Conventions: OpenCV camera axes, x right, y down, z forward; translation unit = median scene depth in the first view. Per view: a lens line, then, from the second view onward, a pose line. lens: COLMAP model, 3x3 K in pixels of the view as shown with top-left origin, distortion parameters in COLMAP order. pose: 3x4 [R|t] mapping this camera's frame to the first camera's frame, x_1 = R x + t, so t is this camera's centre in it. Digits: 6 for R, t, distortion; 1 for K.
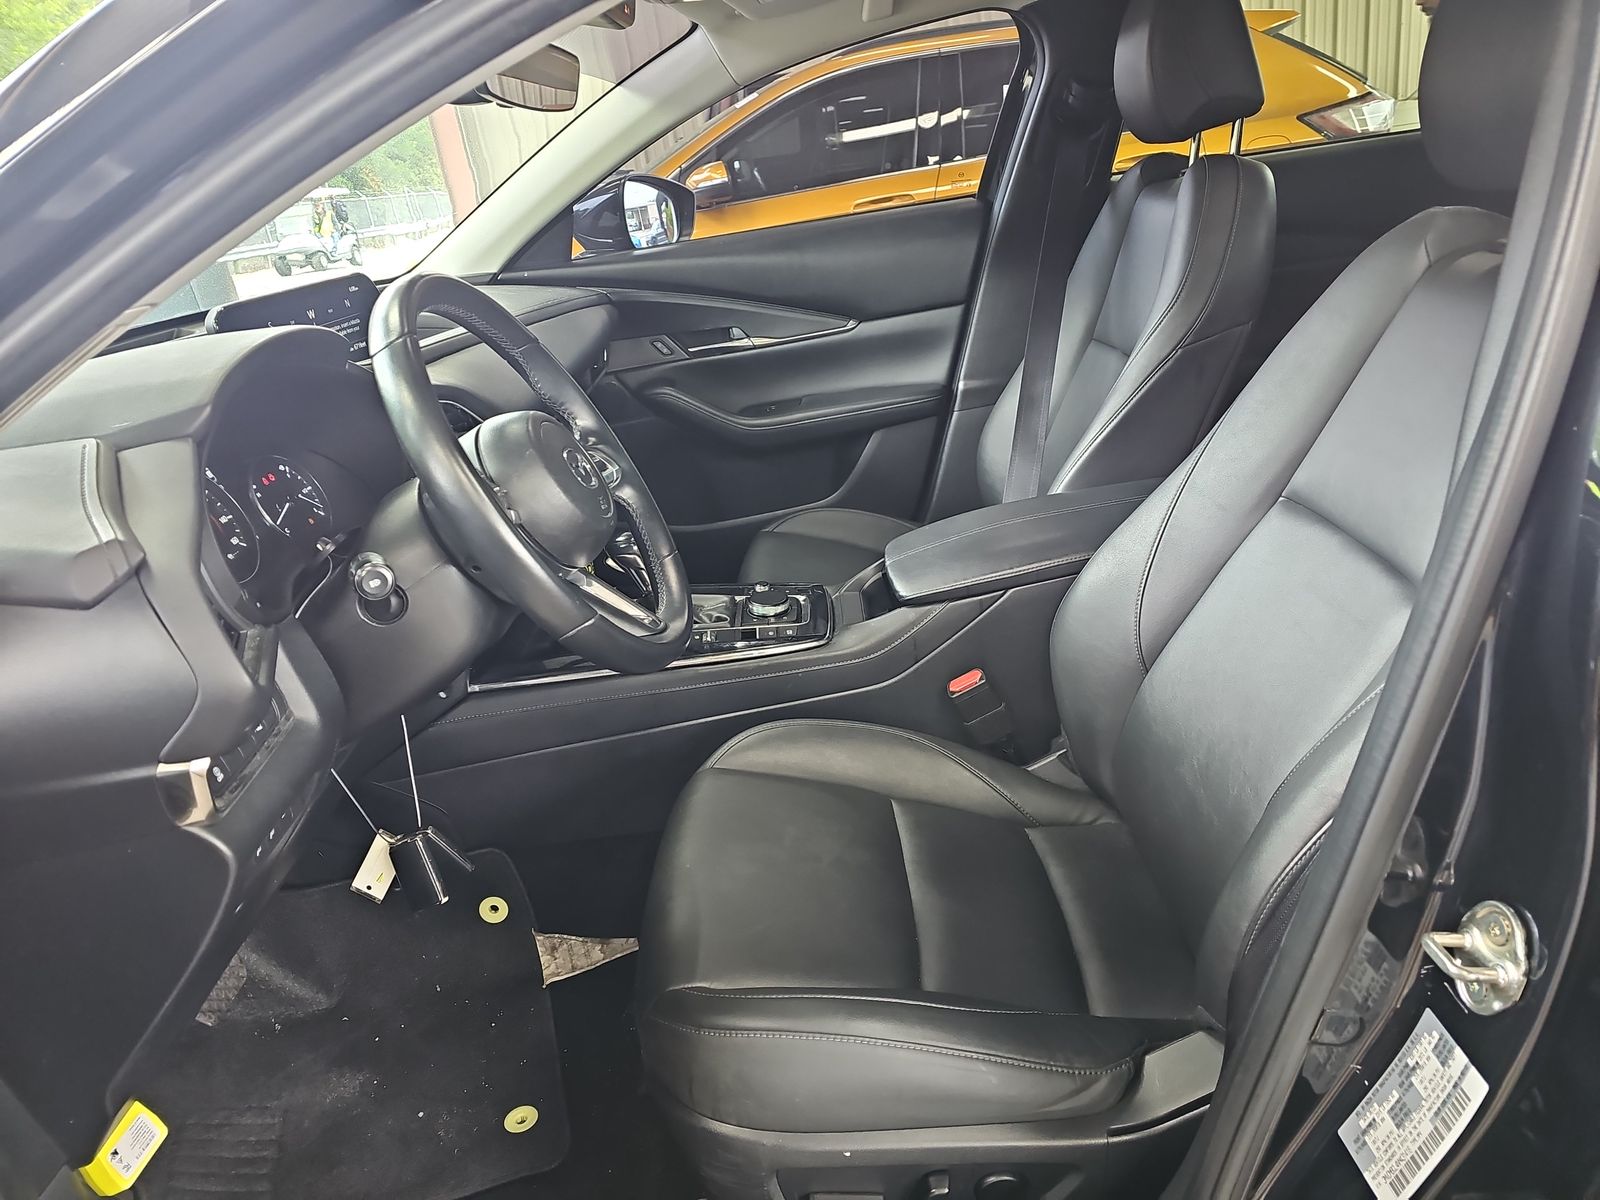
lens RADIAL K [[1076.6, 0, 800.0], [0, 1076.6, 600.0], [0, 0, 1]] dist [0.082259, -0.090063]
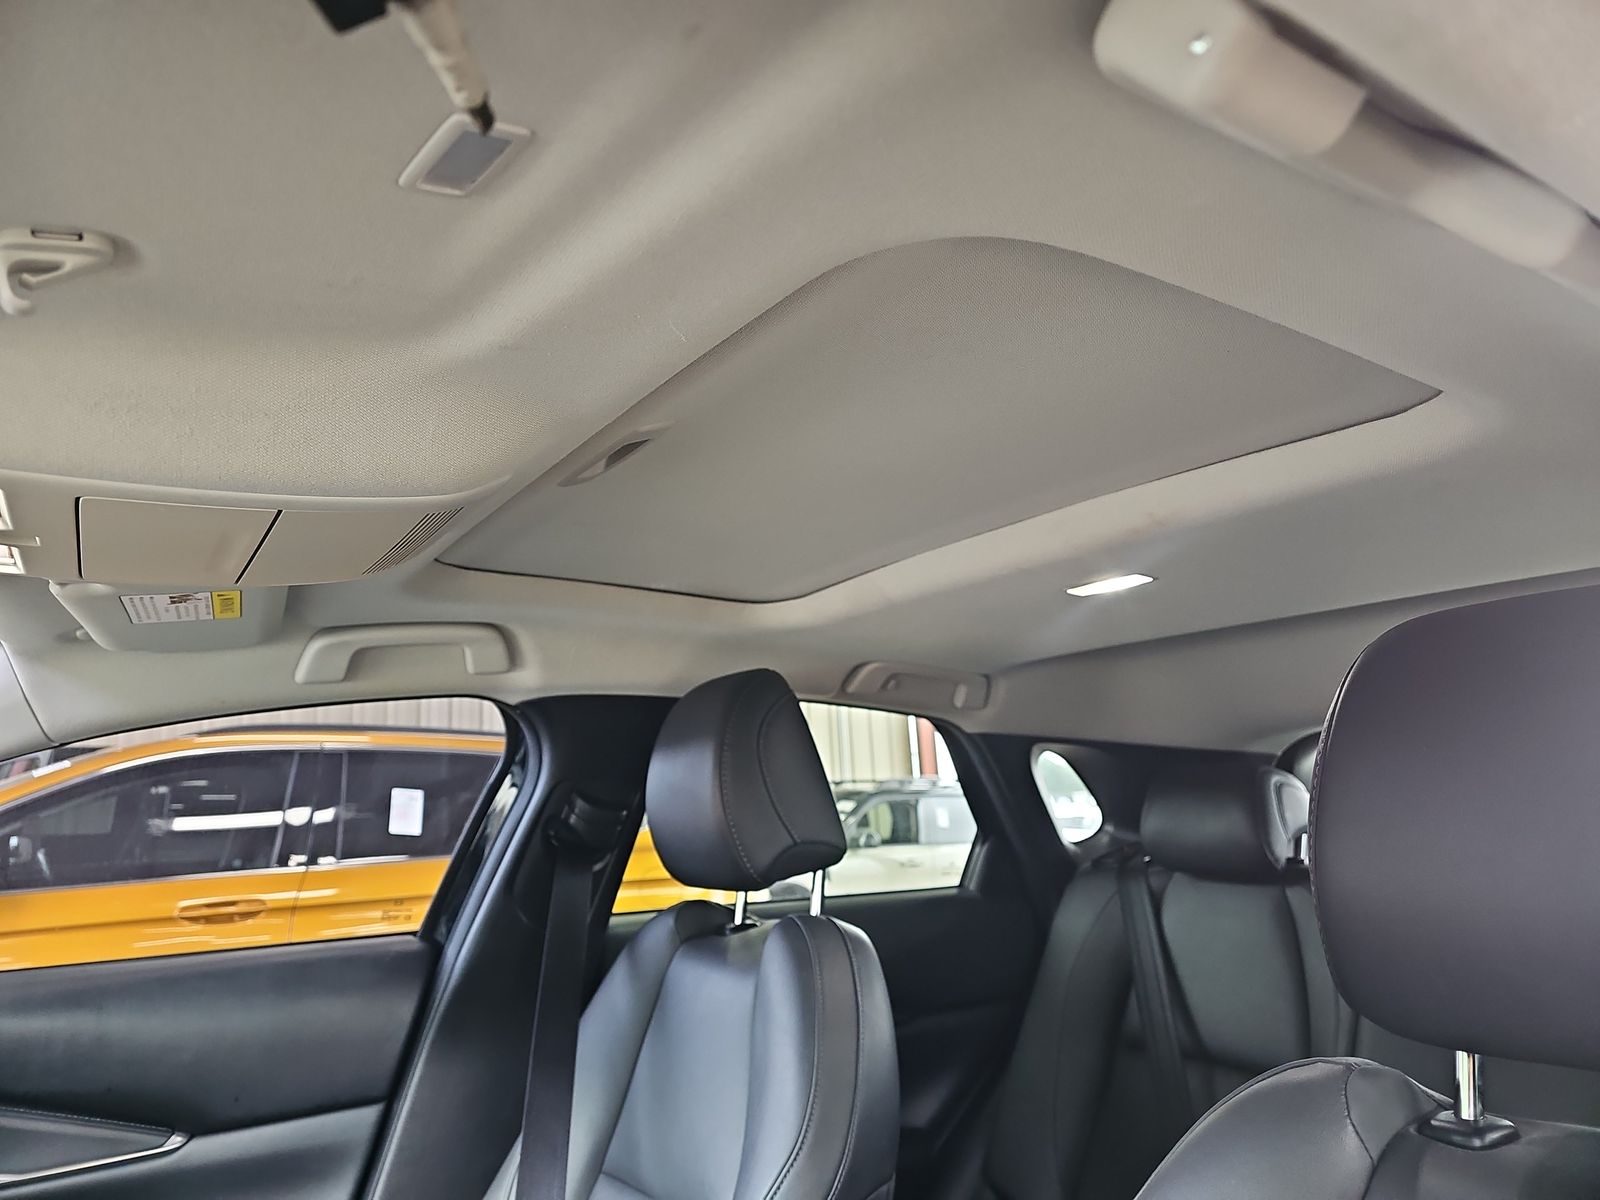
lens RADIAL K [[1076.6, 0, 800.0], [0, 1076.6, 600.0], [0, 0, 1]] dist [0.082259, -0.090063]
pose [[0.845968, 0.196844, 0.495571, -0.016229], [0.129007, 0.826208, -0.548396, -0.132103], [-0.517393, 0.527858, 0.673551, 0.290634]]
